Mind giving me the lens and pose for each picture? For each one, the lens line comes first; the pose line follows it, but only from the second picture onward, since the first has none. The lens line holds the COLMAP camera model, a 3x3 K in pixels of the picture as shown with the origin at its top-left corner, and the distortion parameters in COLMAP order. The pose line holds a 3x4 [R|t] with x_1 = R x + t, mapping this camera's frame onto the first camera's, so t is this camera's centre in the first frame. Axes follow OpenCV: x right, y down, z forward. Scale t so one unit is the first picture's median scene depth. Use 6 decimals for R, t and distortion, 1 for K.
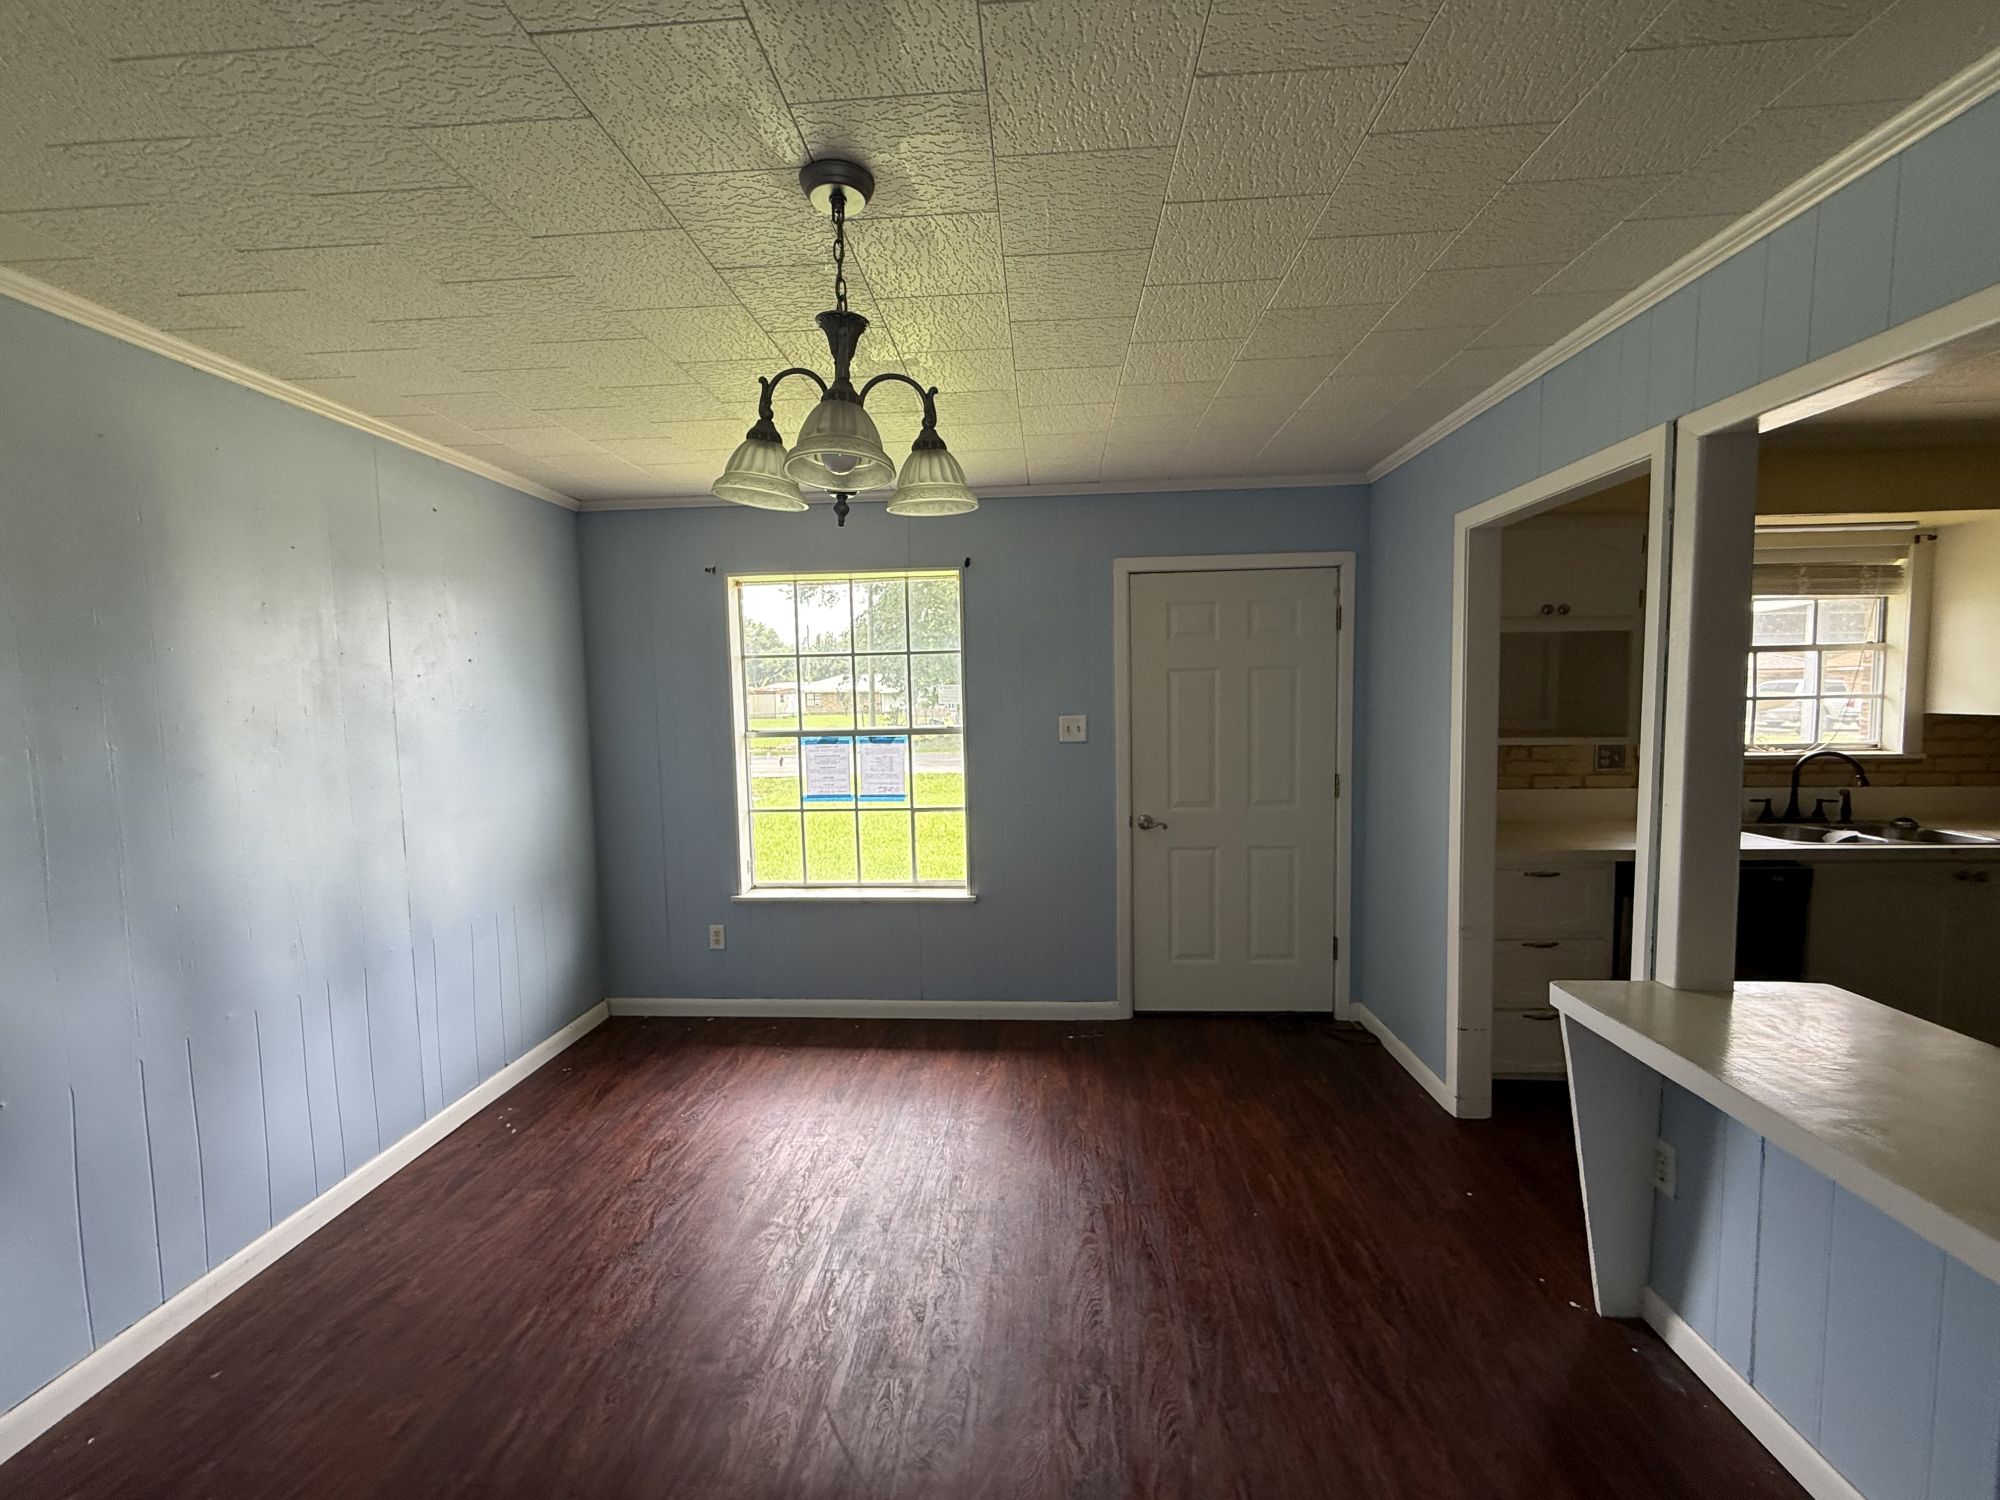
lens RADIAL K [[799.3, 0, 994.8], [0, 799.3, 748.1], [0, 0, 1]] dist [-0.001296, 0.000385]
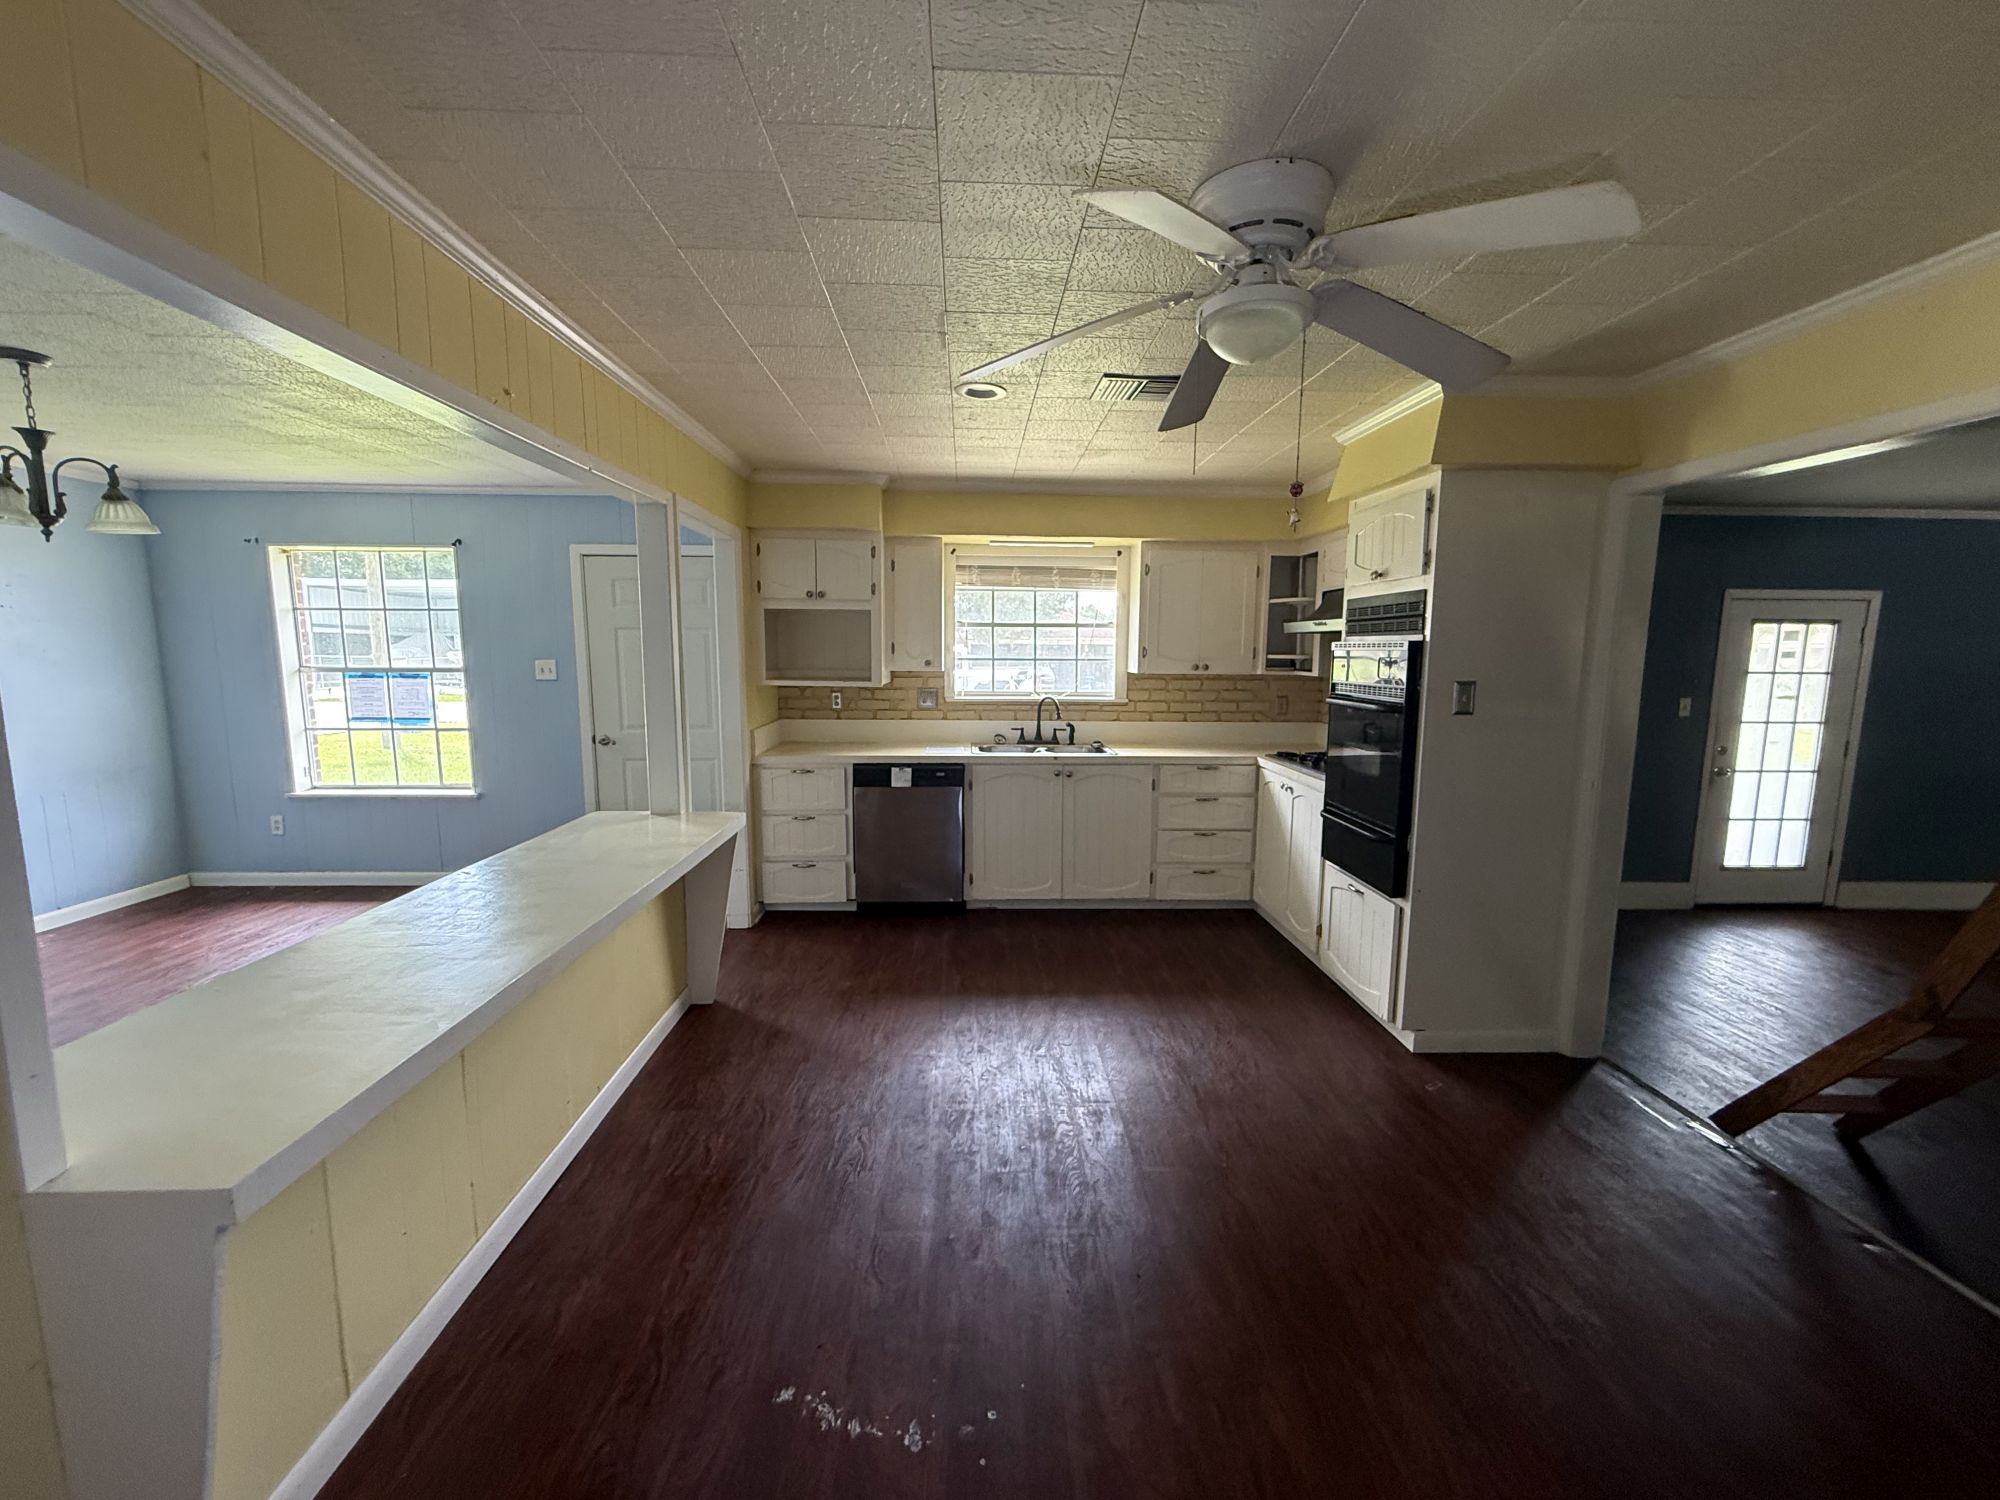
lens RADIAL K [[799.3, 0, 993.6], [0, 799.3, 747.6], [0, 0, 1]] dist [-0.001296, 0.000385]
pose [[0.994850, 0.013321, 0.100484, 0.692617], [-0.018700, 0.998431, 0.052775, 0.020615], [-0.099623, -0.054382, 0.993538, -0.408363]]
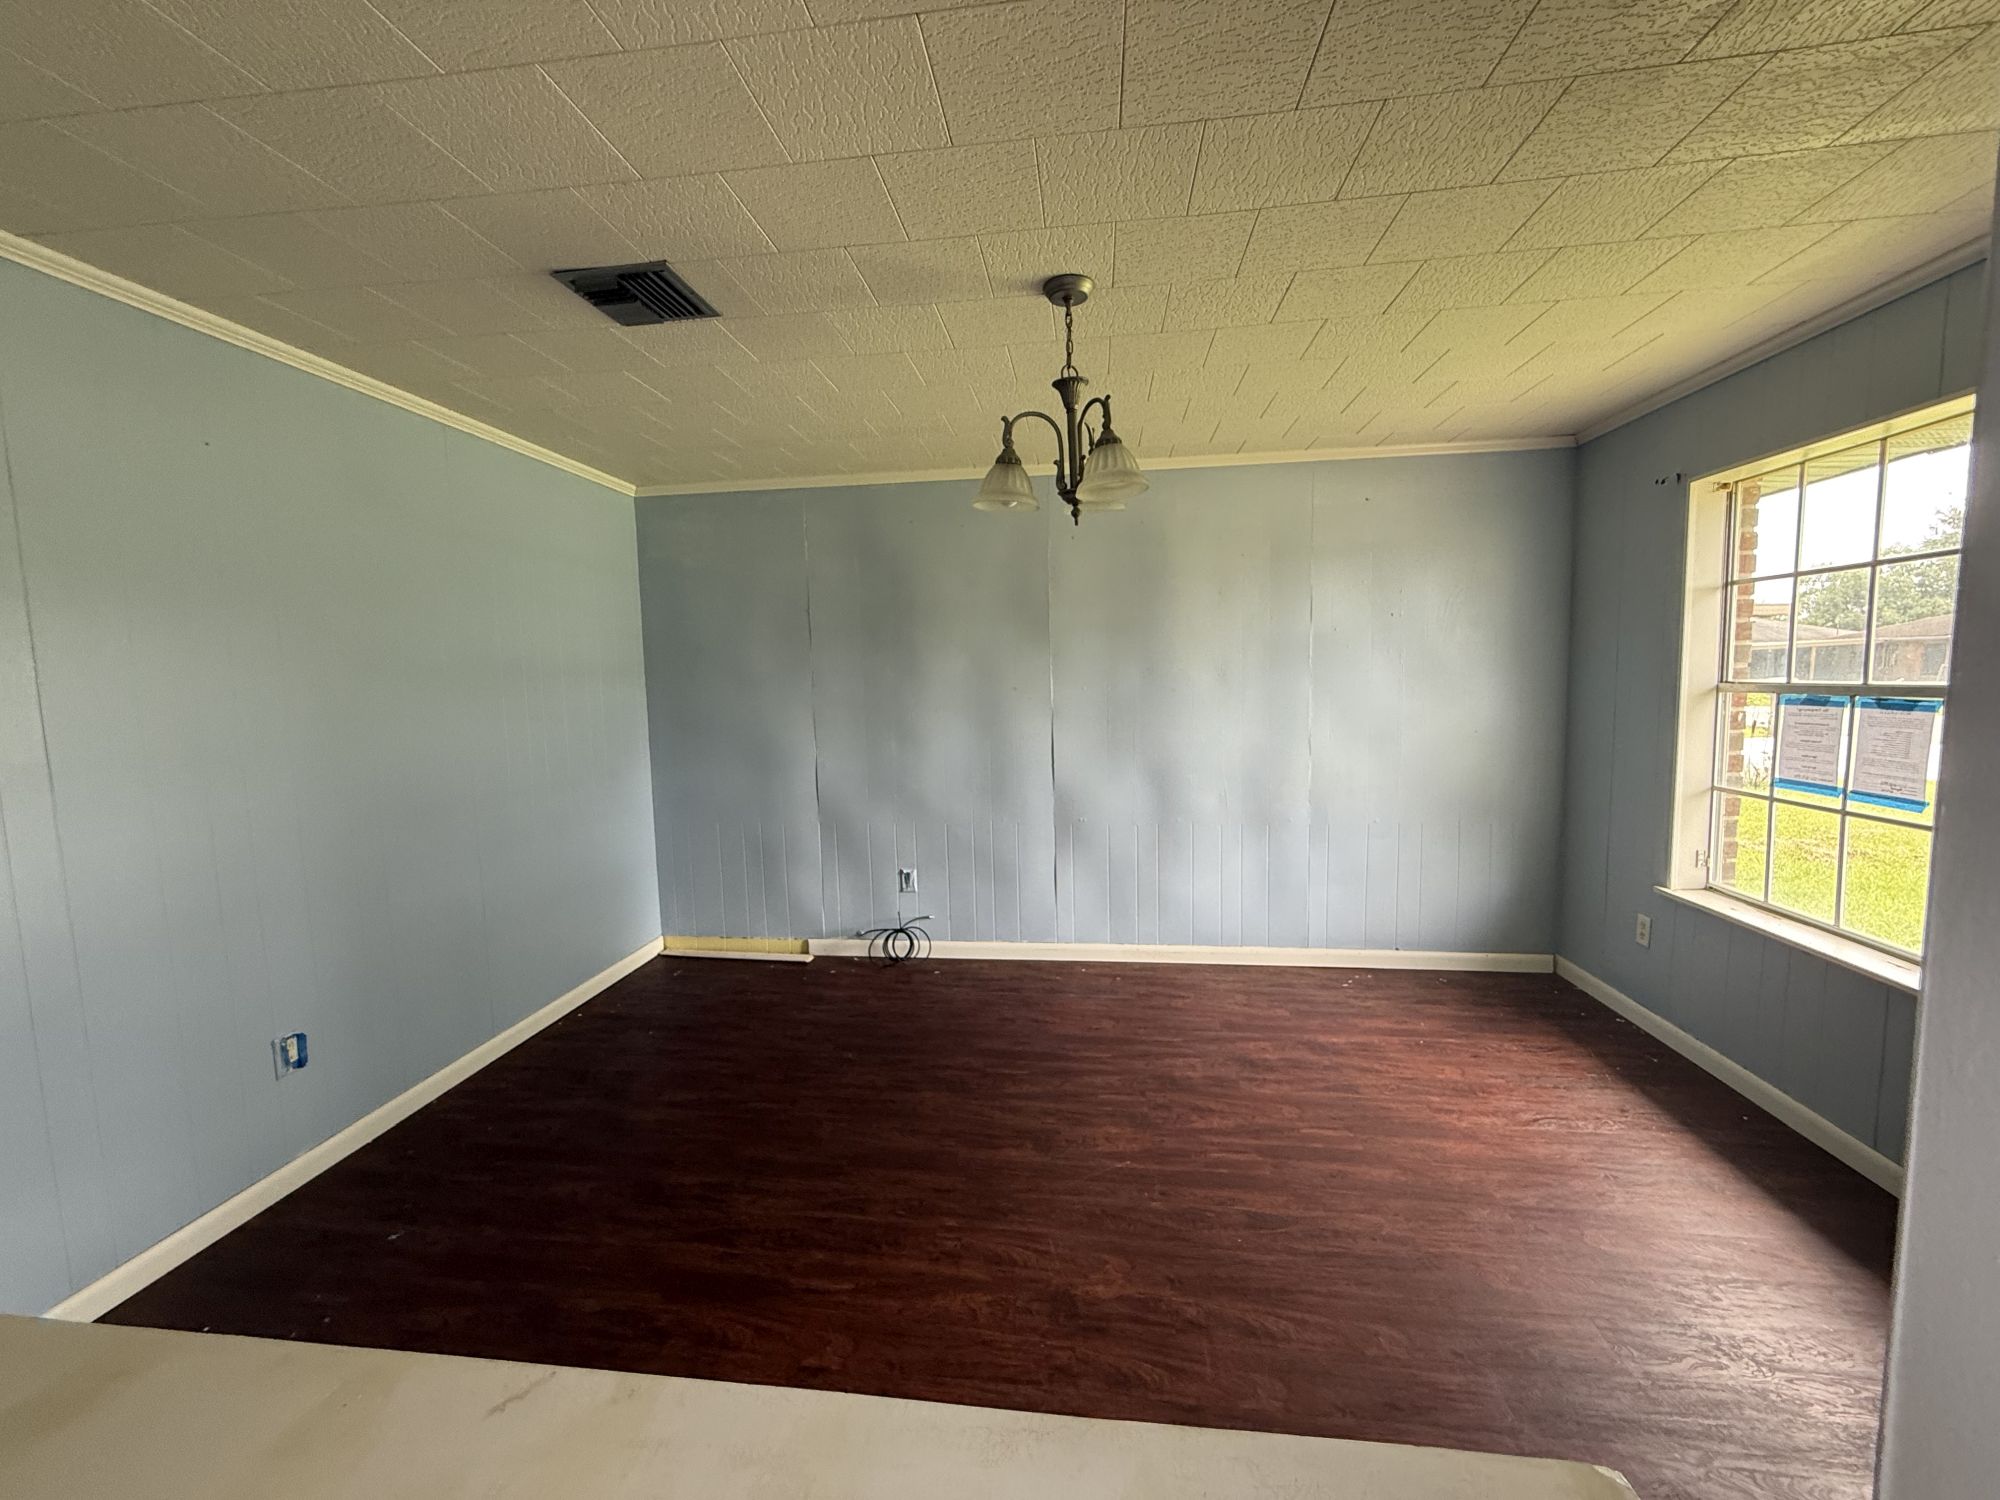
lens RADIAL K [[799.3, 0, 997.5], [0, 799.3, 753.5], [0, 0, 1]] dist [-0.001296, 0.000385]
pose [[-0.060685, 0.117825, -0.991178, 0.502019], [-0.045921, 0.991628, 0.120690, -0.015018], [0.997100, 0.052840, -0.054766, 0.373819]]
